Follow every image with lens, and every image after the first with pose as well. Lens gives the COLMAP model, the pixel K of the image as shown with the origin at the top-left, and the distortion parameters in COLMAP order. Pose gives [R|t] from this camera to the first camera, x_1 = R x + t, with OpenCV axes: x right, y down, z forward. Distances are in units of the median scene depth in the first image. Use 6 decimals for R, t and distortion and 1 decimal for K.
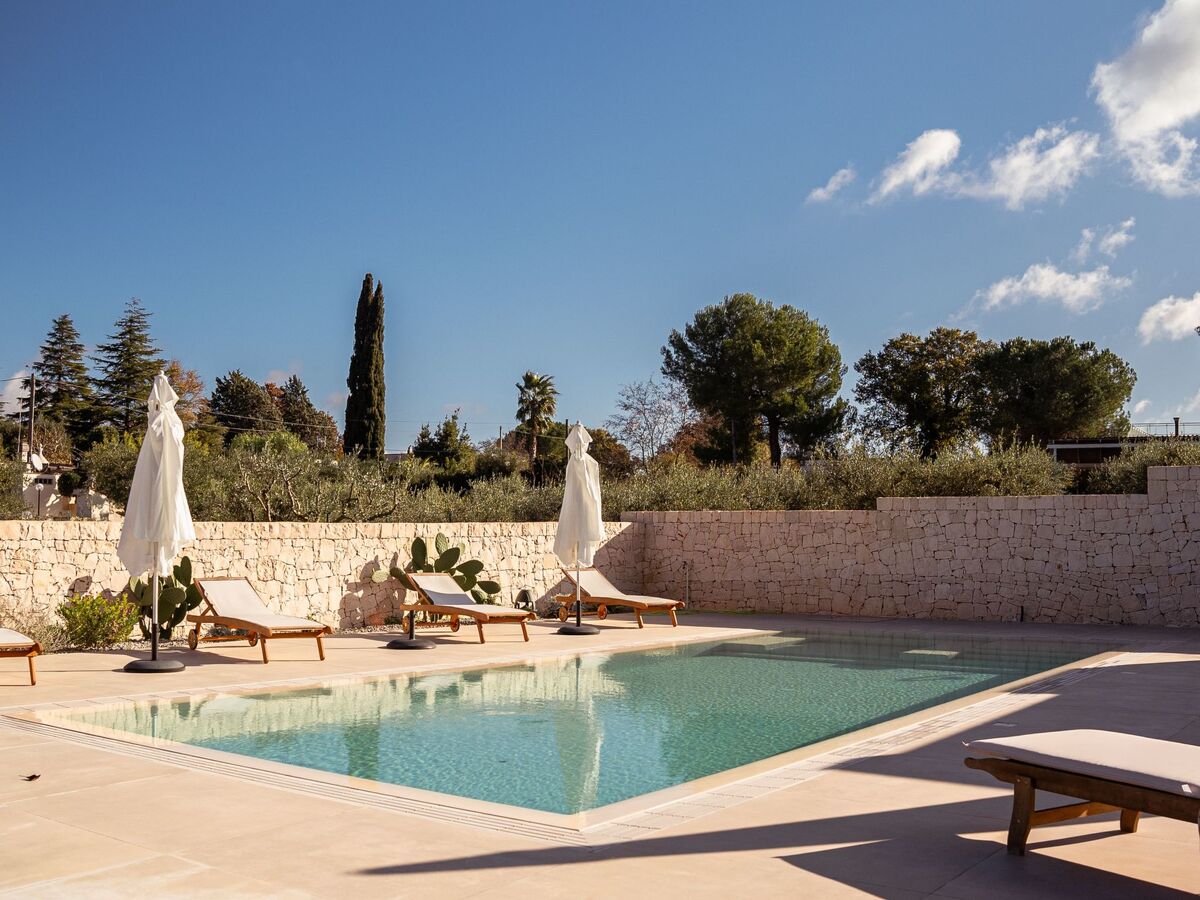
lens RADIAL K [[1259.2, 0, 583.3], [0, 1259.2, 450.6], [0, 0, 1]] dist [-0.244117, 0.246294]
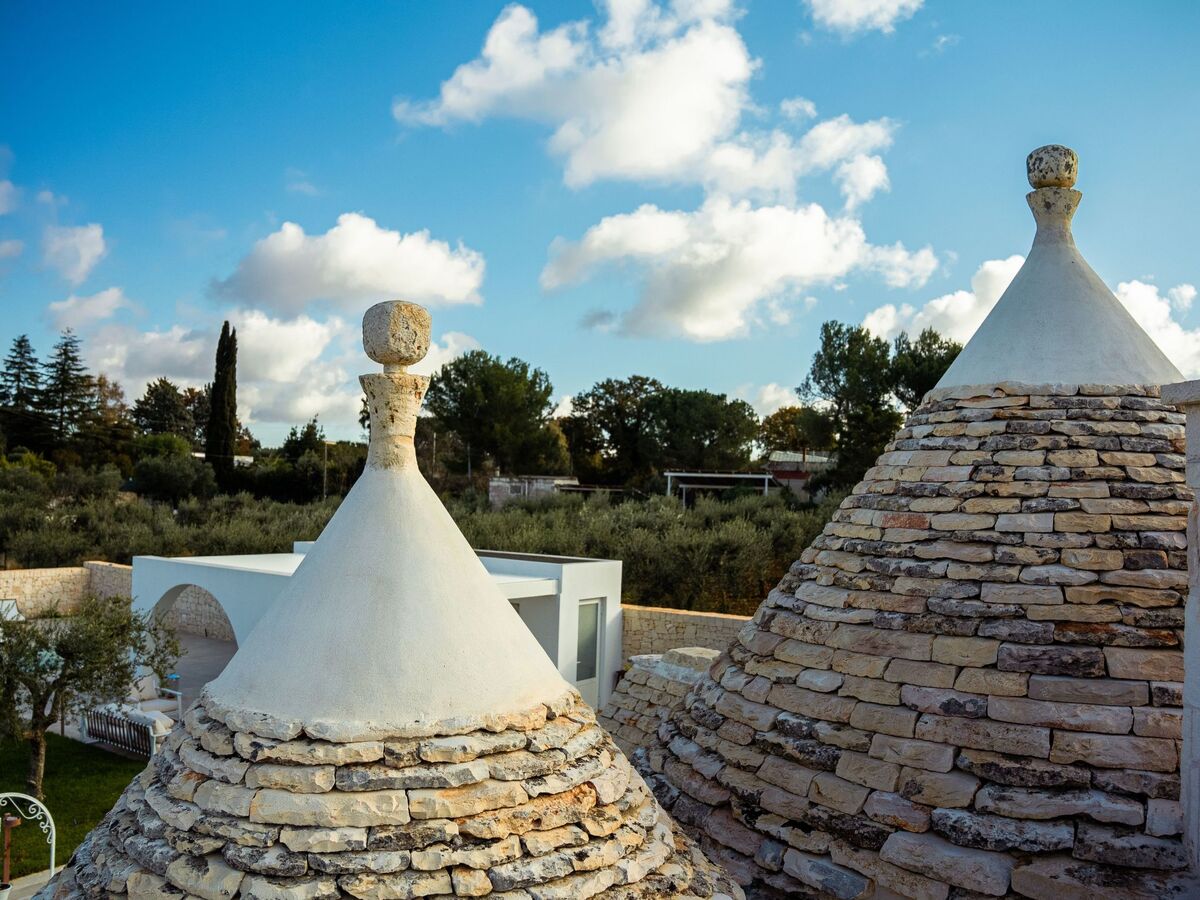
lens RADIAL K [[1095.6, 0, 600.0], [0, 1095.6, 450.0], [0, 0, 1]] dist [-0.166887, 0.131373]
pose [[0.999630, 0.026740, 0.004971, 0.207727], [-0.026915, 0.998862, 0.039386, -0.053163], [-0.003912, -0.039505, 0.999212, -0.156724]]
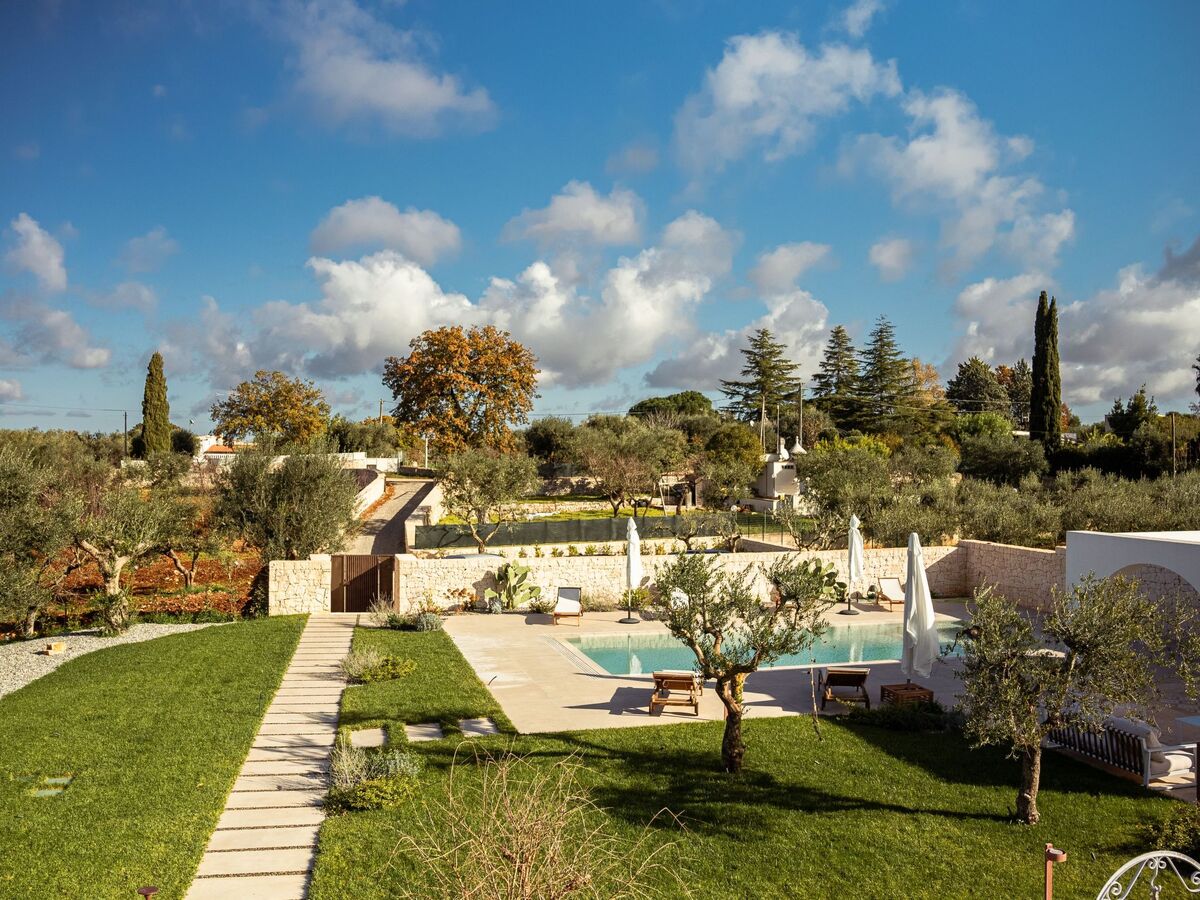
lens RADIAL K [[1095.6, 0, 600.0], [0, 1095.6, 450.0], [0, 0, 1]] dist [-0.166887, 0.131373]
pose [[0.766451, -0.002593, -0.642297, 0.163312], [0.043919, 0.997863, 0.048380, -0.046344], [0.640799, -0.065290, 0.764927, -0.131980]]
